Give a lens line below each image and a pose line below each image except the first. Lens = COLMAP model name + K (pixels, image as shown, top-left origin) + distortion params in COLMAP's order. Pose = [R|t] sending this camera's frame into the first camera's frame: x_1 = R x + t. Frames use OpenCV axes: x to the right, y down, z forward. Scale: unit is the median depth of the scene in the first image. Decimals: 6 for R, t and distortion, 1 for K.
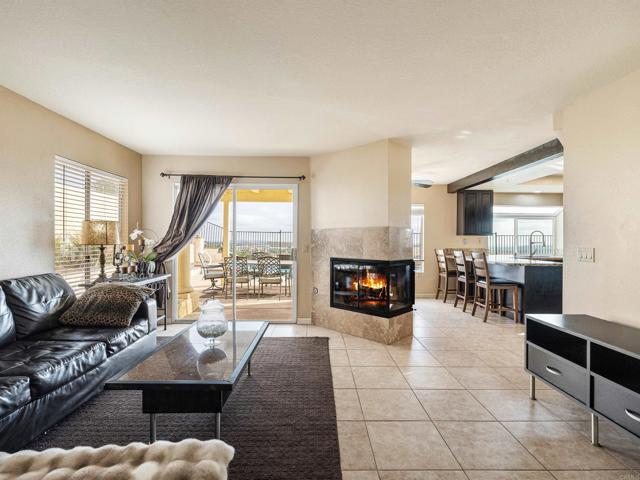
lens RADIAL K [[302.3, 0, 320.0], [0, 302.3, 240.0], [0, 0, 1]] dist [-0.000116, 0.000204]
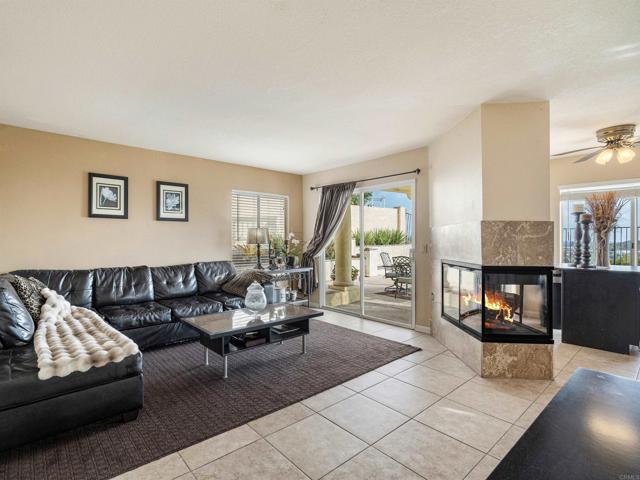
lens RADIAL K [[314.0, 0, 304.7], [0, 314.0, 240.5], [0, 0, 1]] dist [0.002369, 0.000582]
pose [[0.646329, -0.005590, -0.763038, 0.484936], [0.005590, 0.999981, -0.002591, 0.004318], [0.763038, -0.002591, 0.646348, 0.138601]]
